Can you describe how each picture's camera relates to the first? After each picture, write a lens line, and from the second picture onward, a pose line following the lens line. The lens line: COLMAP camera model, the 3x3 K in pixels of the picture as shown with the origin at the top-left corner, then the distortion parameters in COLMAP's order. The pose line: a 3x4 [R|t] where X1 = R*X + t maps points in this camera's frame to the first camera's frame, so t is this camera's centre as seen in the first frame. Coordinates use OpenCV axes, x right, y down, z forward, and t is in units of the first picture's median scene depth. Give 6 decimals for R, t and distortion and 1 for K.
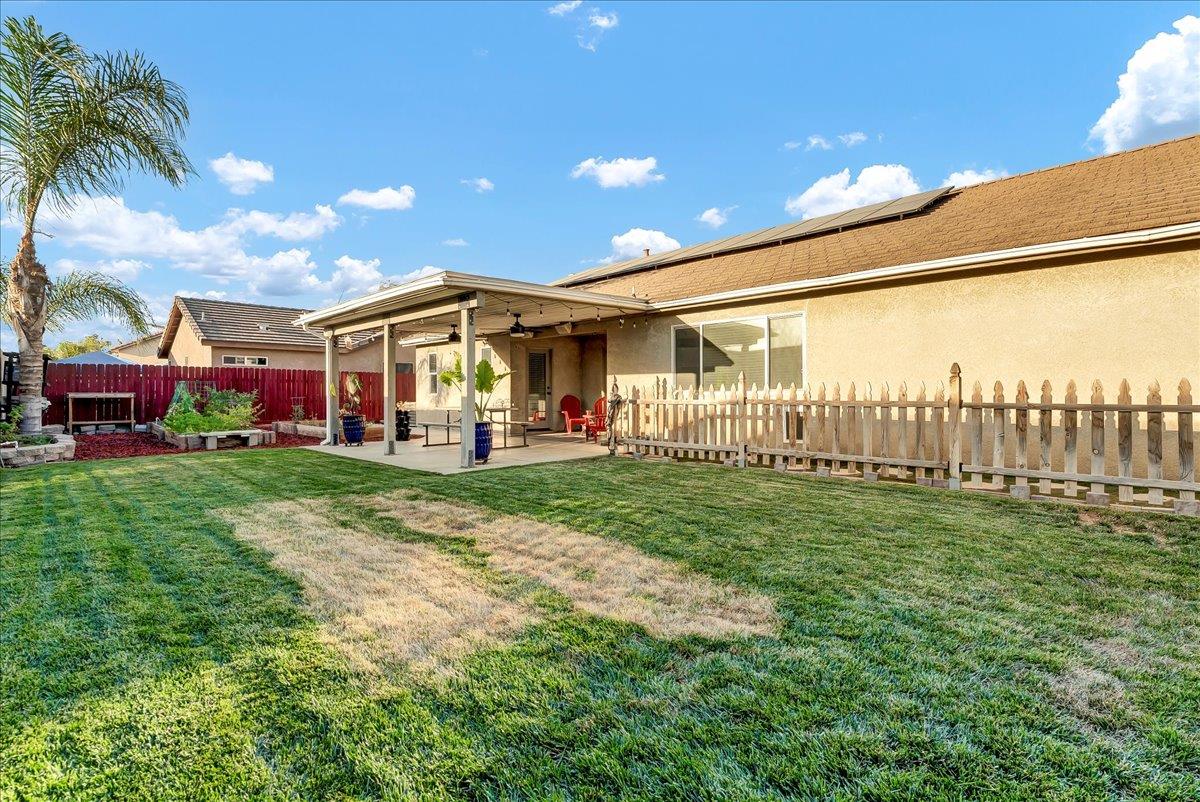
lens RADIAL K [[559.0, 0, 601.6], [0, 559.0, 398.3], [0, 0, 1]] dist [-0.002106, 0.000648]
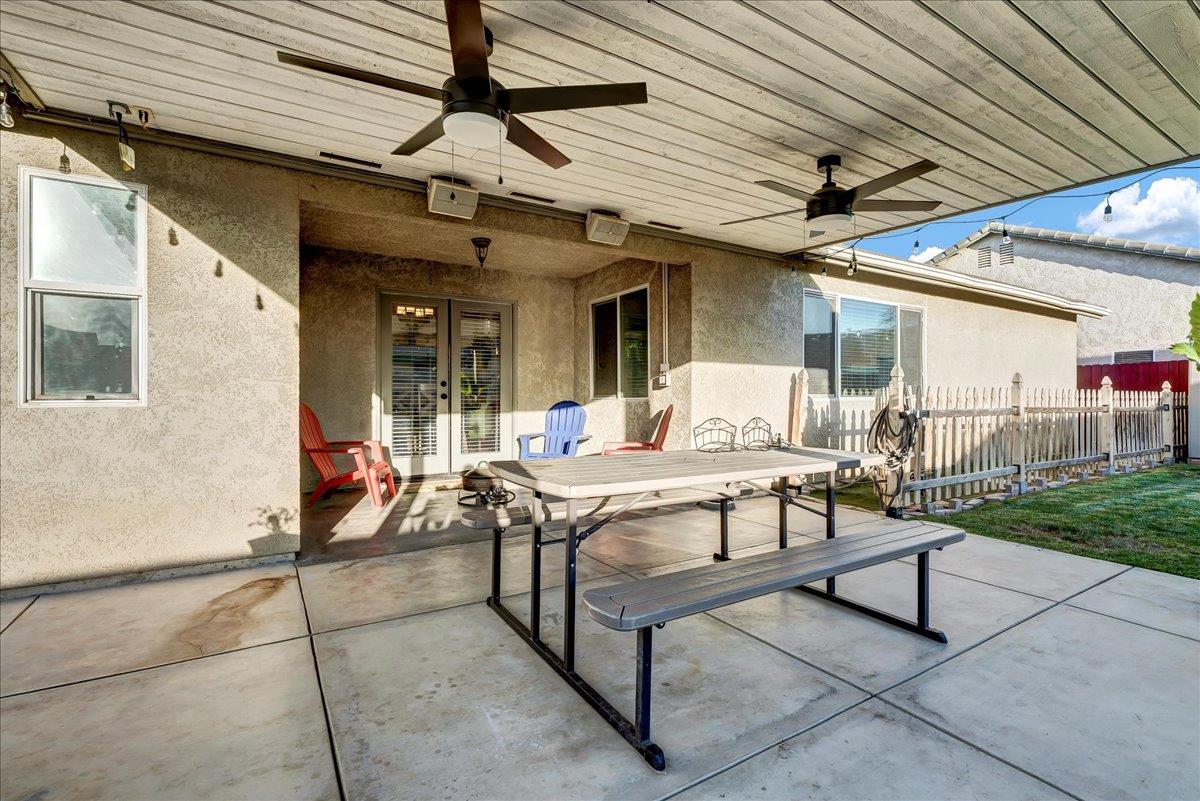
lens RADIAL K [[549.6, 0, 598.9], [0, 549.6, 397.2], [0, 0, 1]] dist [-0.002927, 0.000261]
pose [[0.242787, -0.001303, 0.970079, -0.578811], [0.002110, 0.999997, 0.000815, -0.012110], [-0.970077, 0.001849, 0.242789, 1.209434]]
